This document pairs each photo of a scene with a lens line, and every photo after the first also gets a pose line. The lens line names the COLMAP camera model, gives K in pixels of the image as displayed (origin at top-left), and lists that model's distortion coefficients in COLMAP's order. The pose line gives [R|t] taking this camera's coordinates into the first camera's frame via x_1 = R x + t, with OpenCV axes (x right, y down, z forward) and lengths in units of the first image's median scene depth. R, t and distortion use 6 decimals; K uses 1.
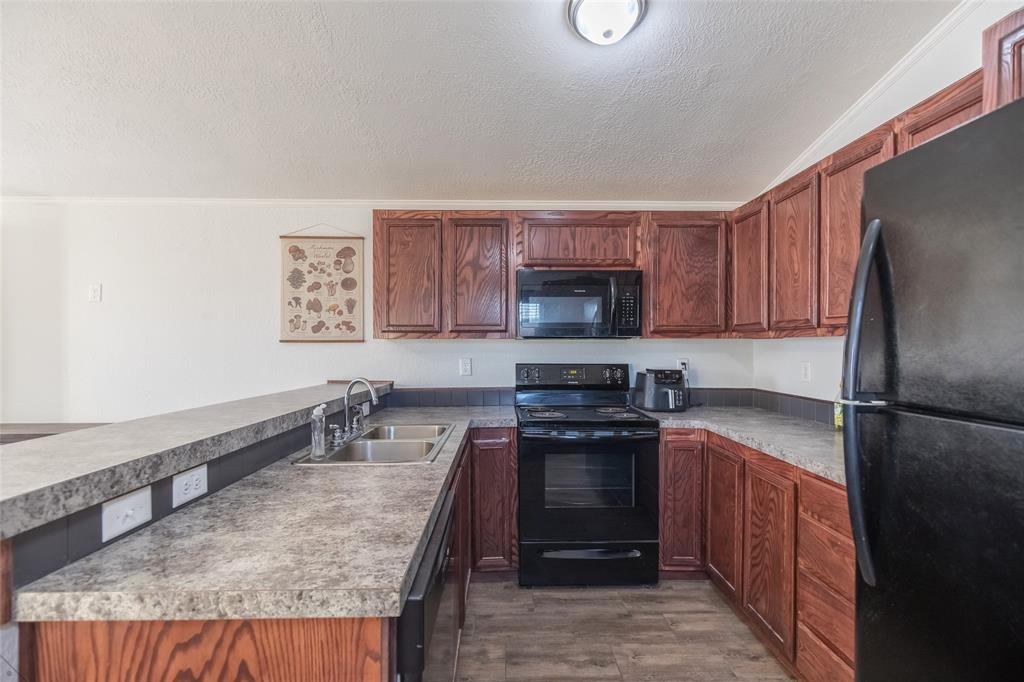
lens RADIAL K [[464.8, 0, 517.8], [0, 464.8, 346.1], [0, 0, 1]] dist [0.004617, -0.001732]
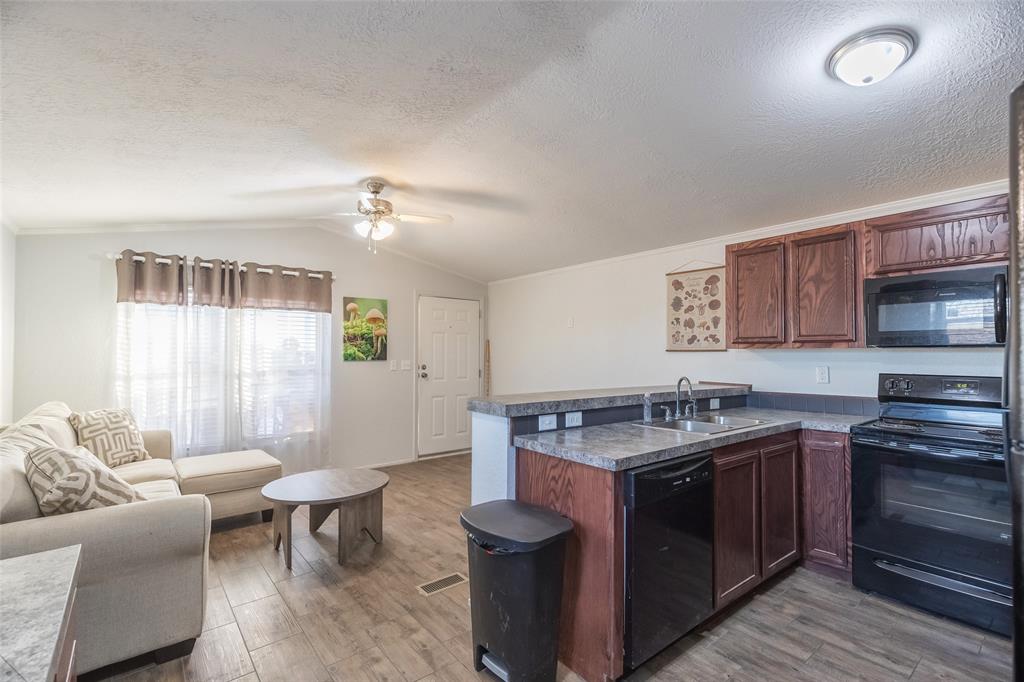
lens RADIAL K [[464.8, 0, 506.8], [0, 464.8, 346.3], [0, 0, 1]] dist [0.004617, -0.001732]
pose [[0.603196, -0.011015, -0.797517, 0.330803], [-0.001307, 0.999890, -0.014799, -0.003494], [0.797592, 0.009969, 0.603115, -0.219439]]
